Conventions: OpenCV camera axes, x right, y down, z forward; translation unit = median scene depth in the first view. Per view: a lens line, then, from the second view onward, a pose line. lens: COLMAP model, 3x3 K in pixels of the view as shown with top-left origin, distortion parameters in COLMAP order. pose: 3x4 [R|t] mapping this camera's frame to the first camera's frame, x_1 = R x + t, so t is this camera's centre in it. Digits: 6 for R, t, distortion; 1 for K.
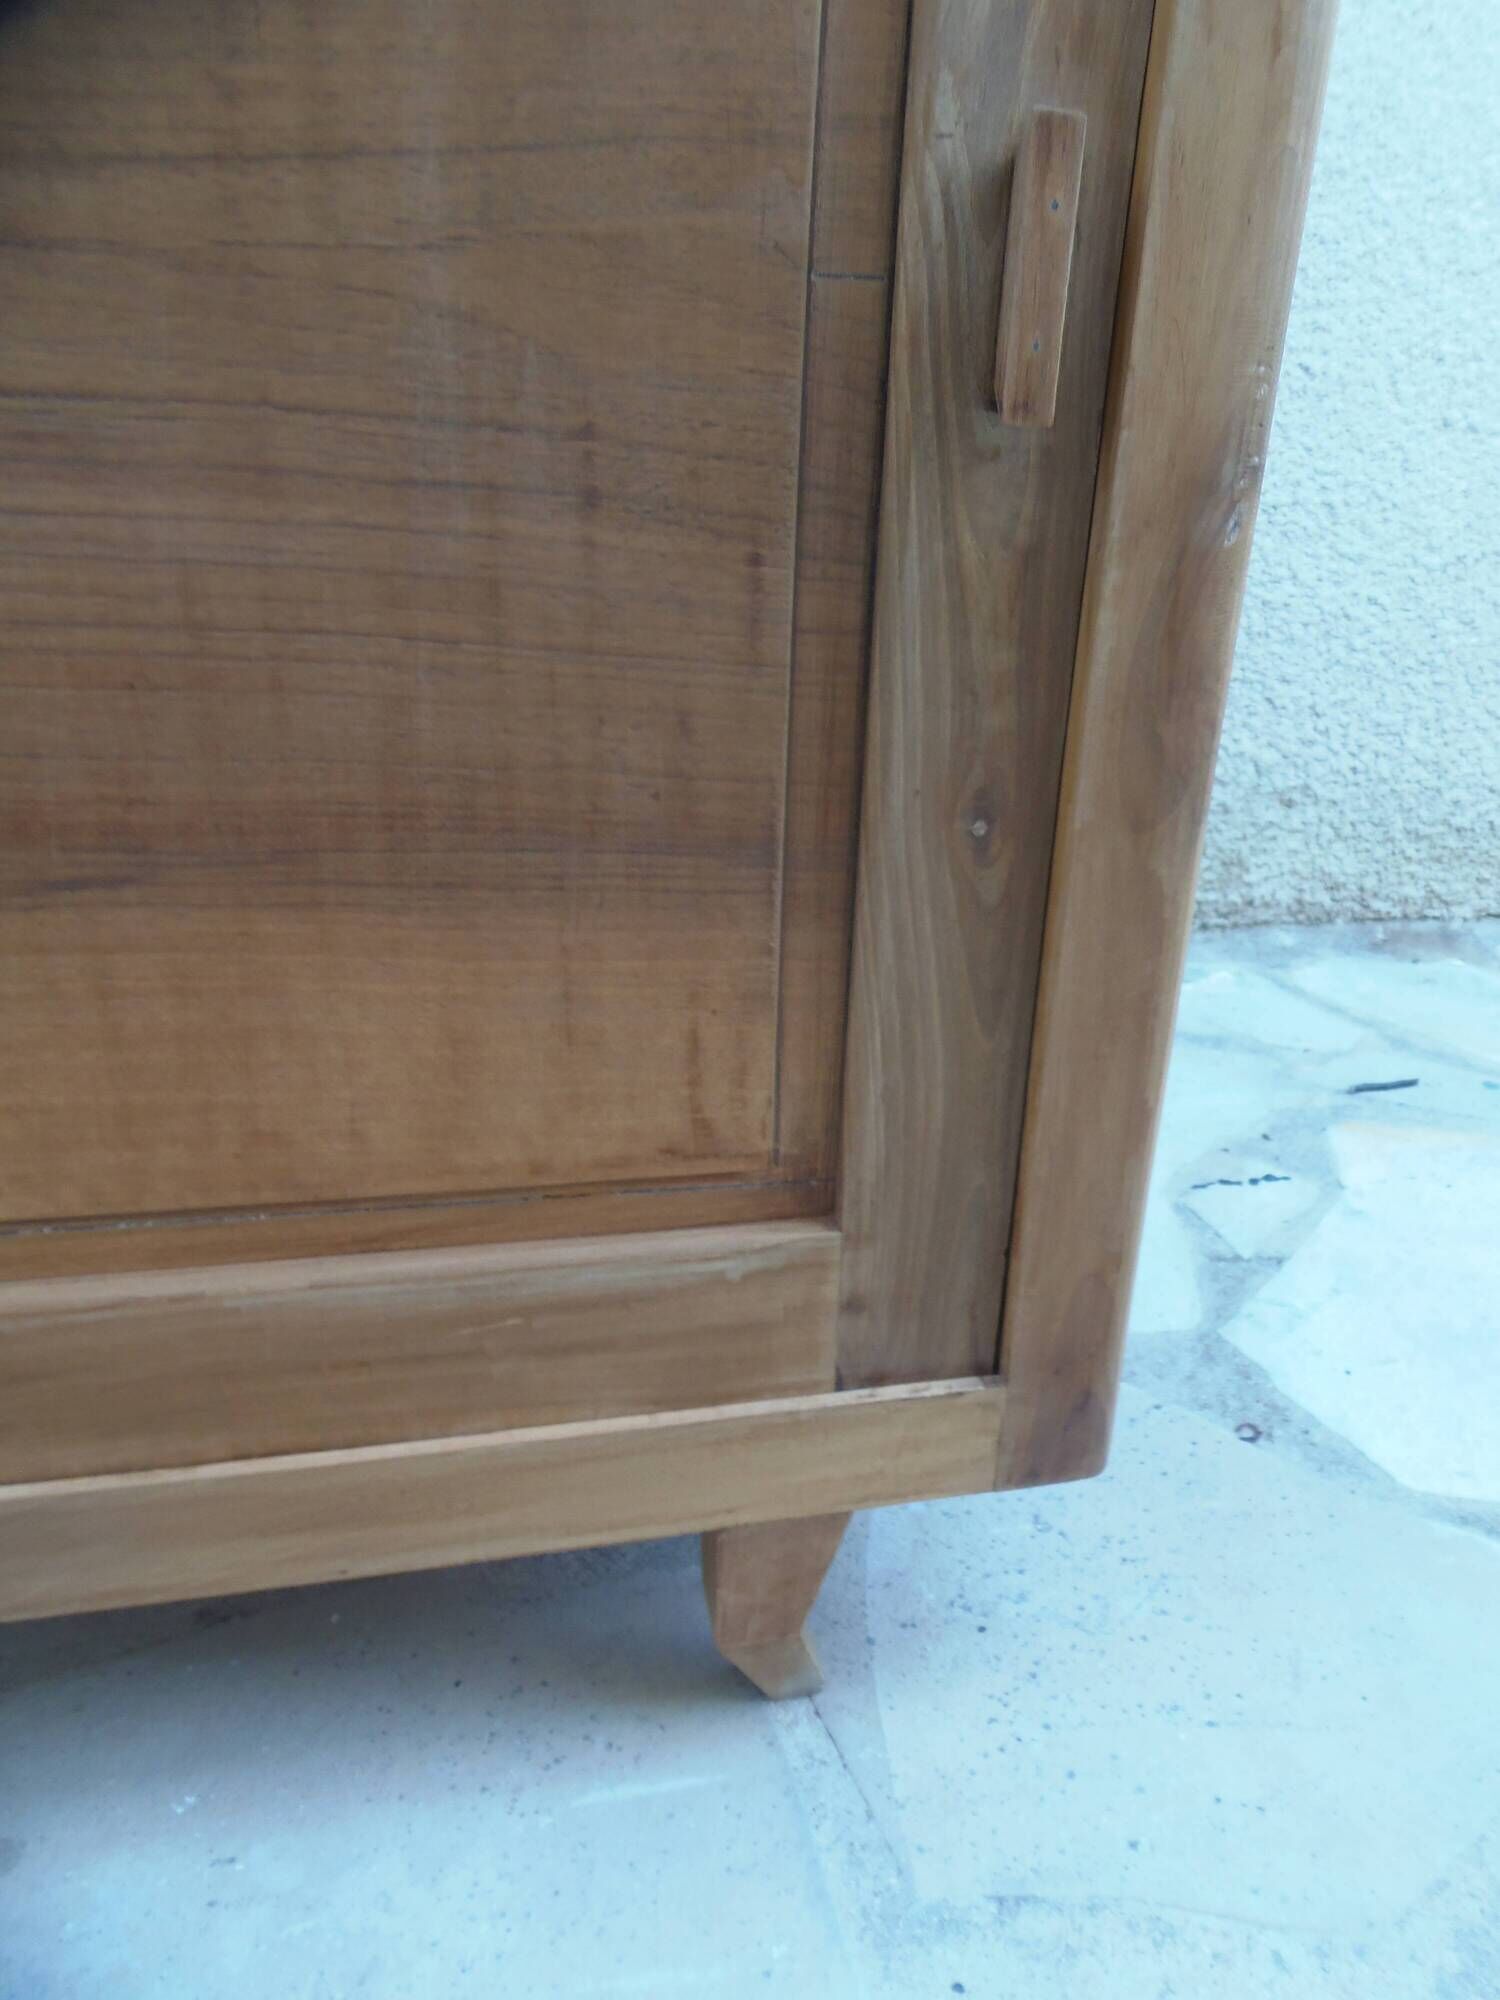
lens RADIAL K [[1477.0, 0, 897.2], [0, 1477.0, 1032.9], [0, 0, 1]] dist [-0.047364, 0.073603]
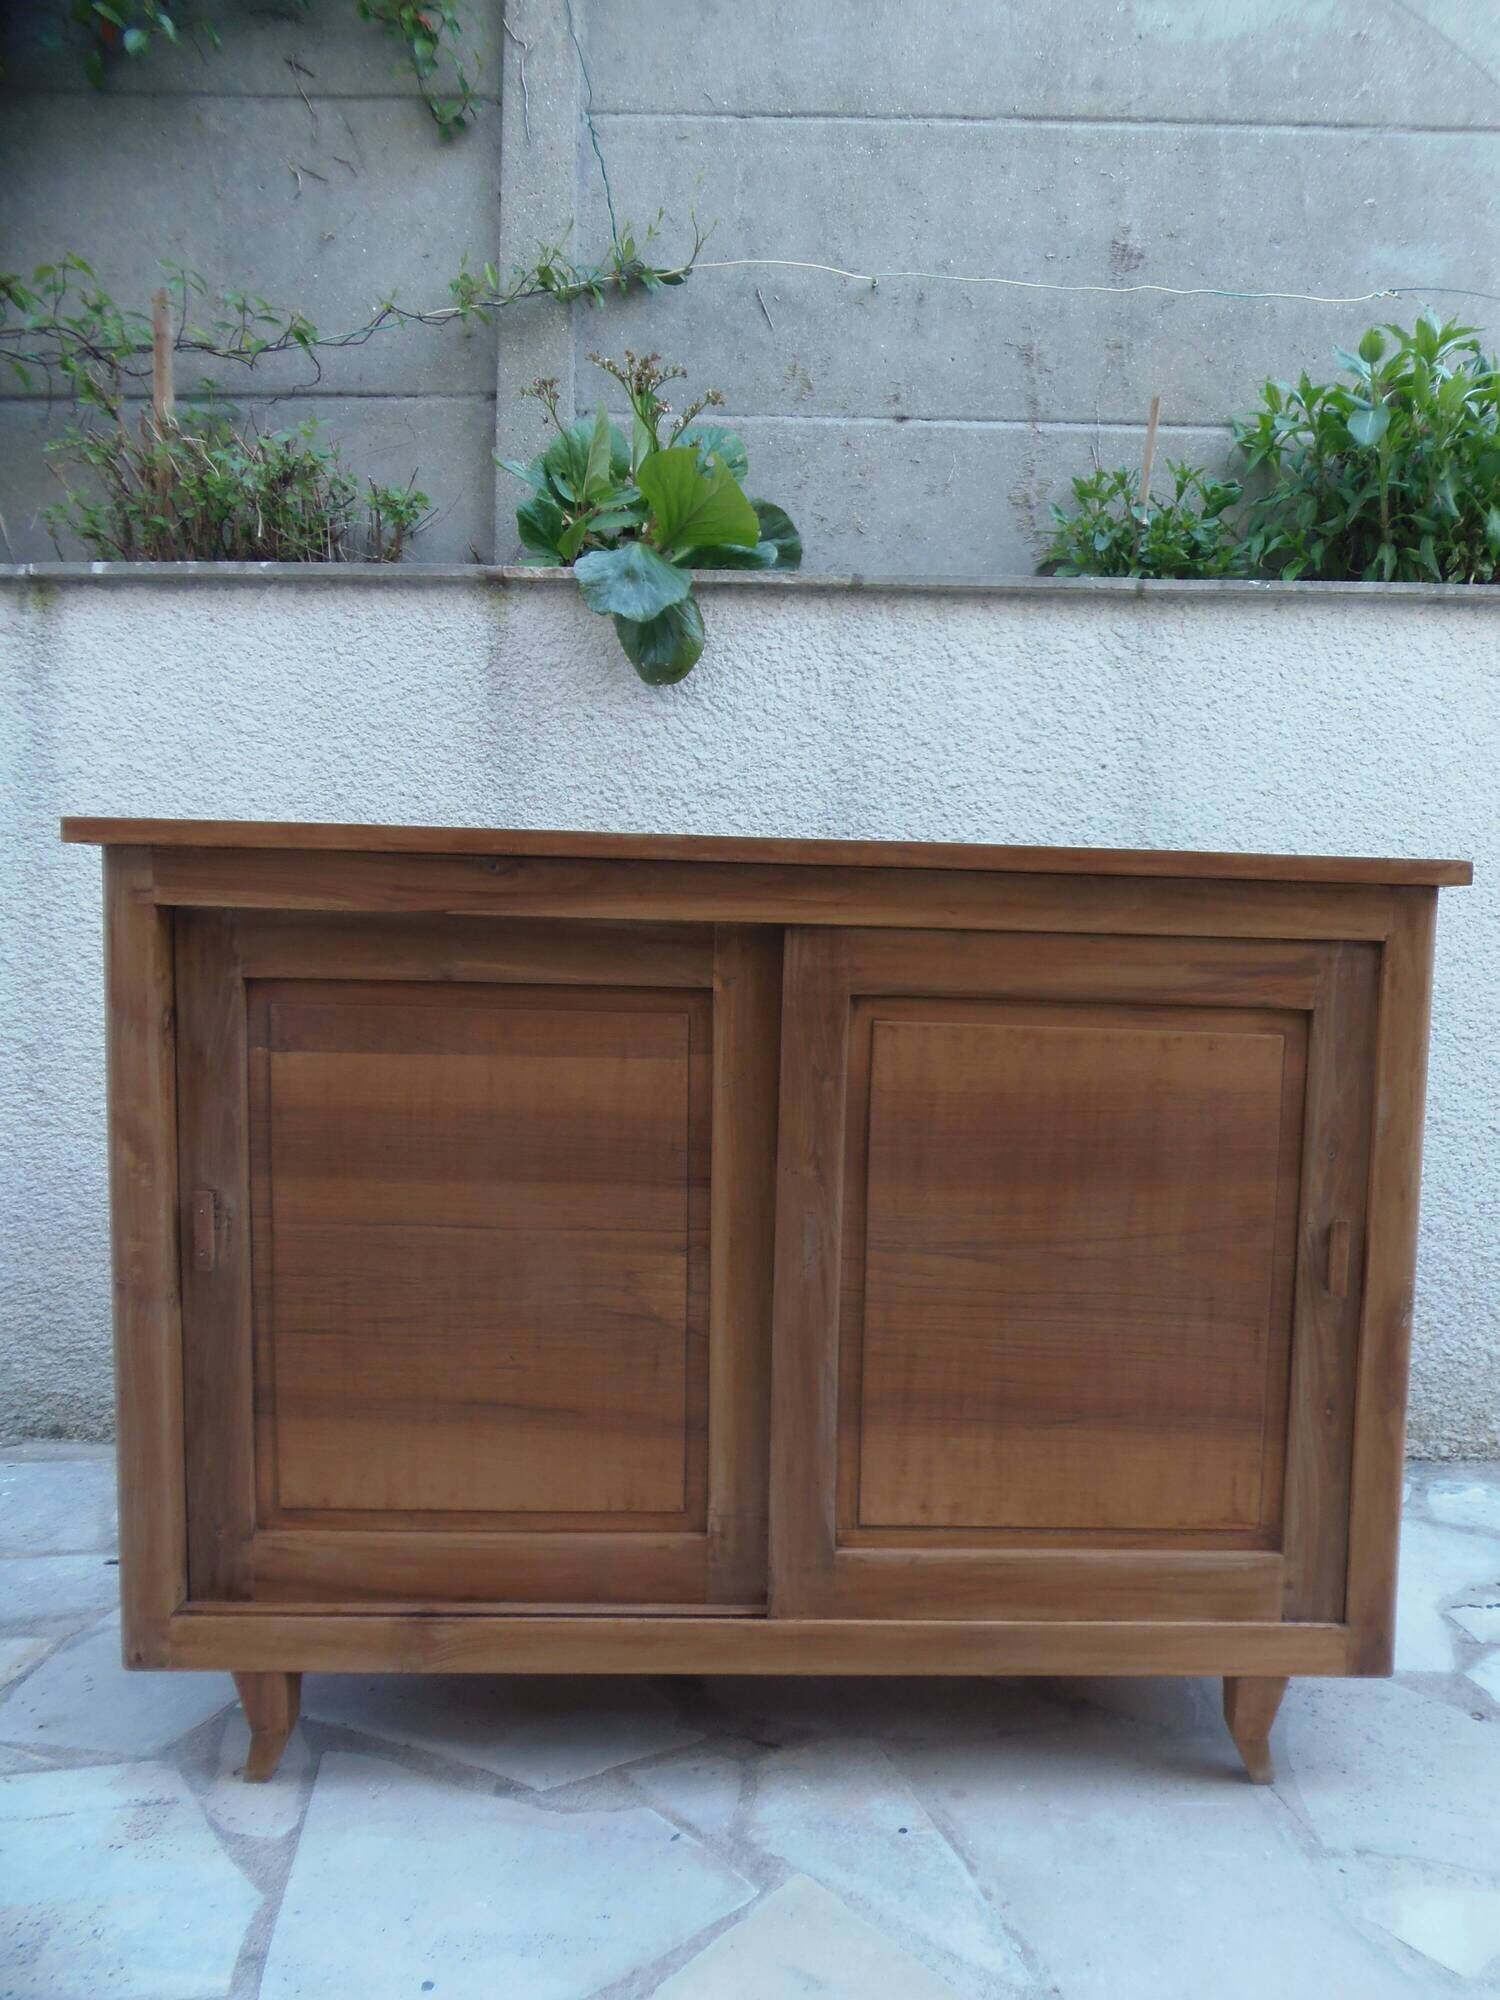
lens RADIAL K [[1451.0, 0, 872.5], [0, 1451.0, 1027.8], [0, 0, 1]] dist [-0.003766, -0.009473]
pose [[0.976419, -0.024026, -0.214542, -0.090572], [-0.052879, 0.936897, -0.345583, 0.091465], [0.209307, 0.348779, 0.913534, -0.993555]]
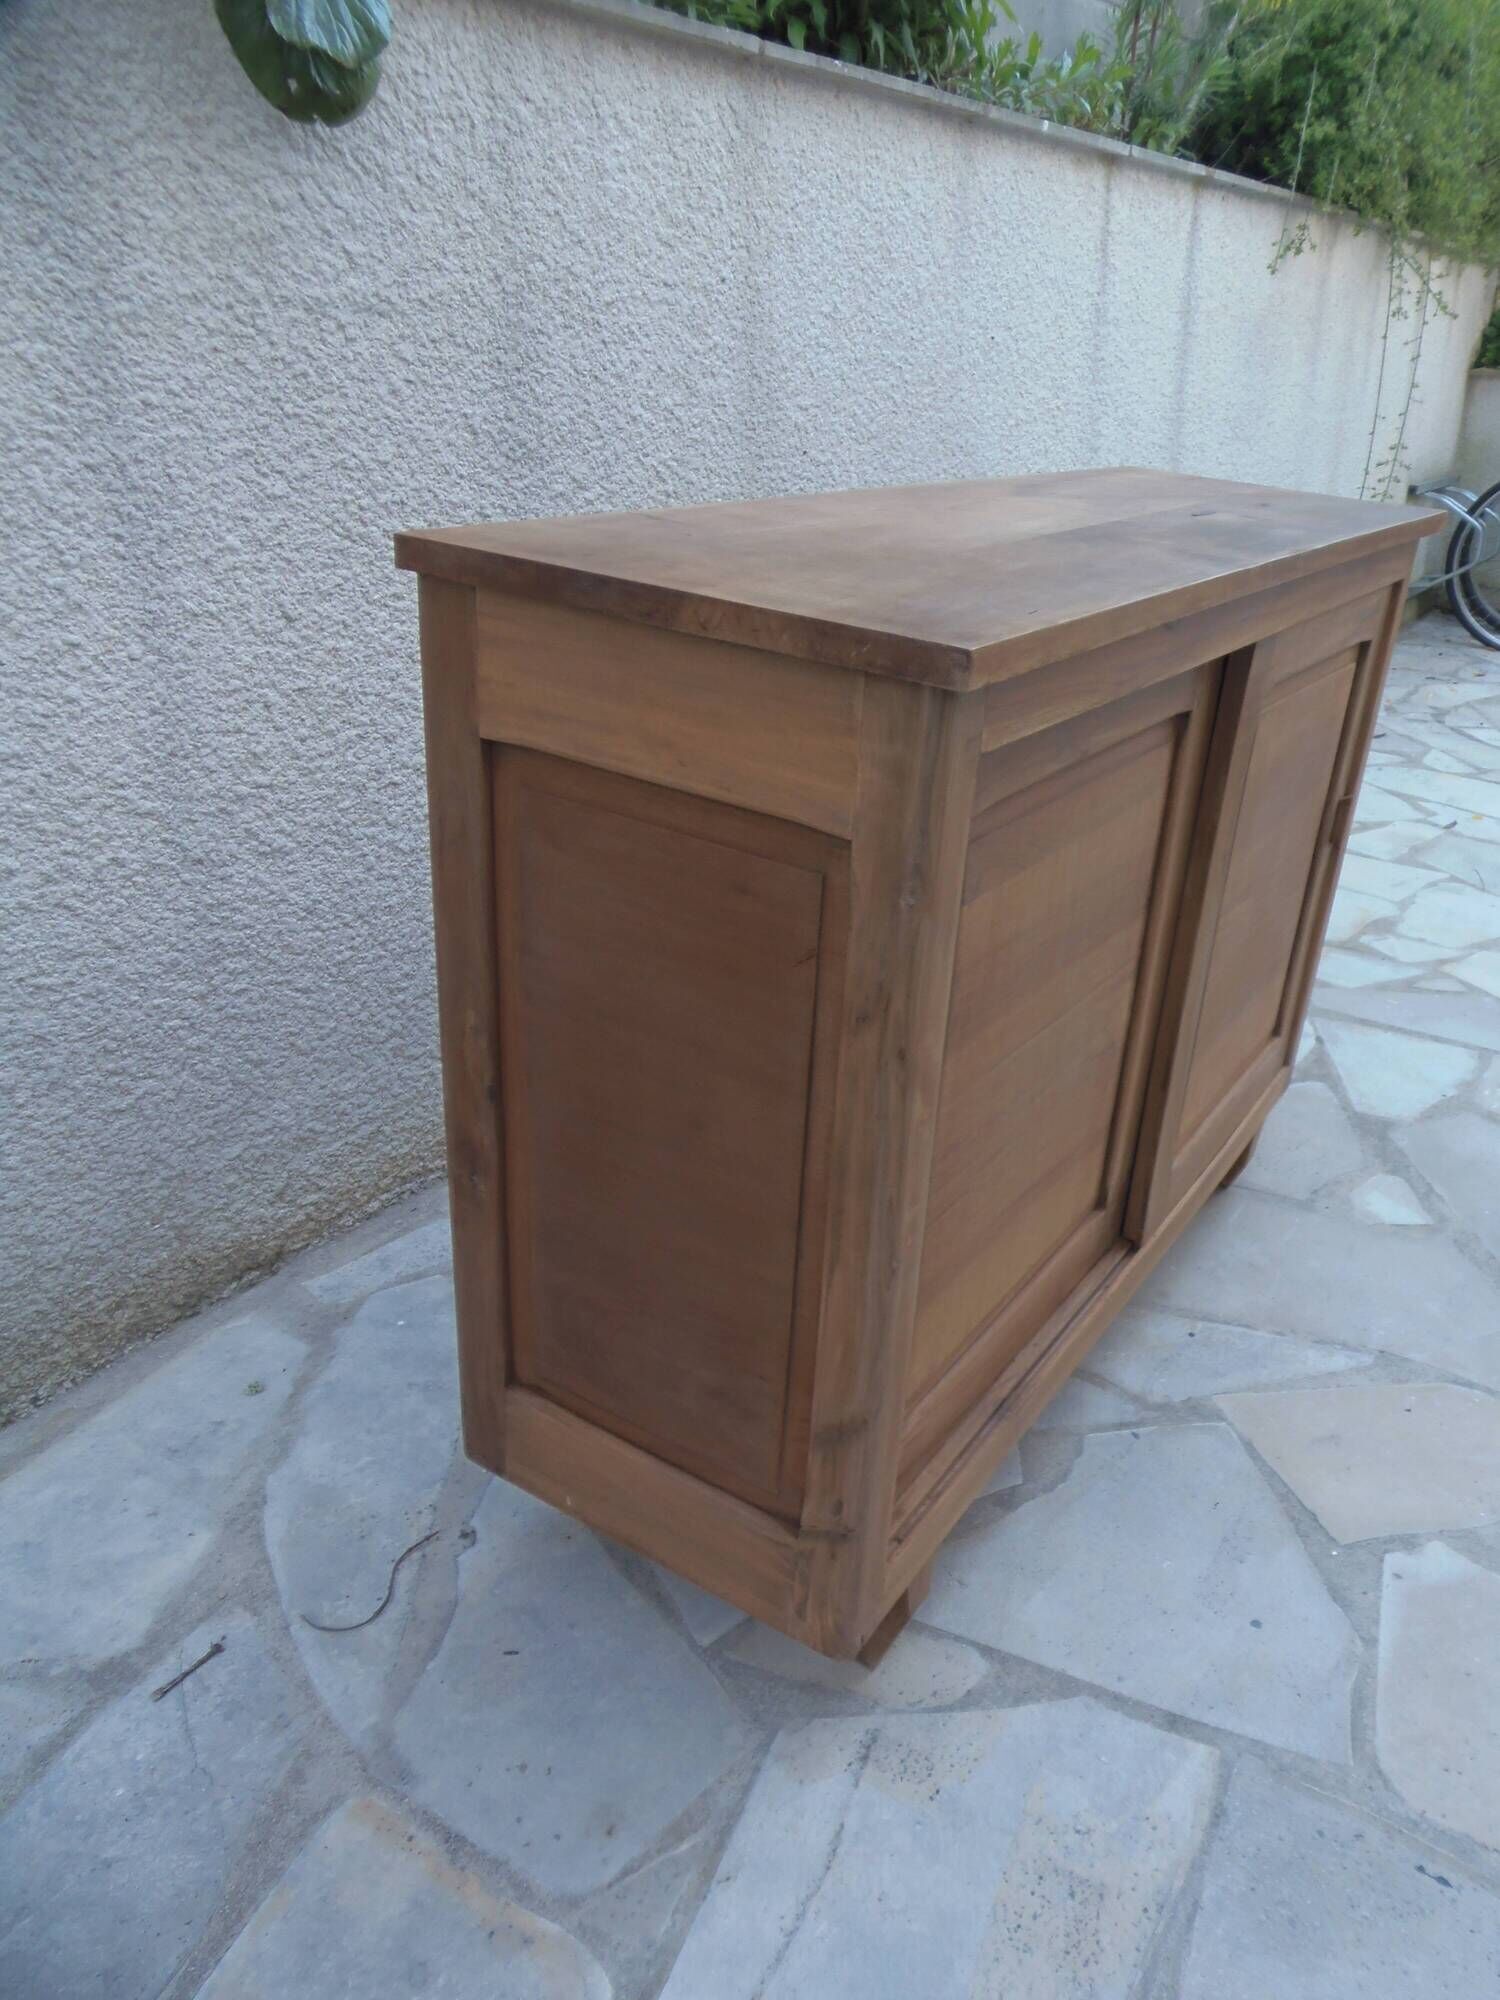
lens RADIAL K [[1502.4, 0, 856.4], [0, 1502.4, 1034.8], [0, 0, 1]] dist [-0.046142, 0.008589]
pose [[0.718263, -0.313873, 0.620952, -1.589918], [0.255644, 0.949093, 0.184032, -0.431554], [-0.647104, 0.026559, 0.761939, -0.616139]]
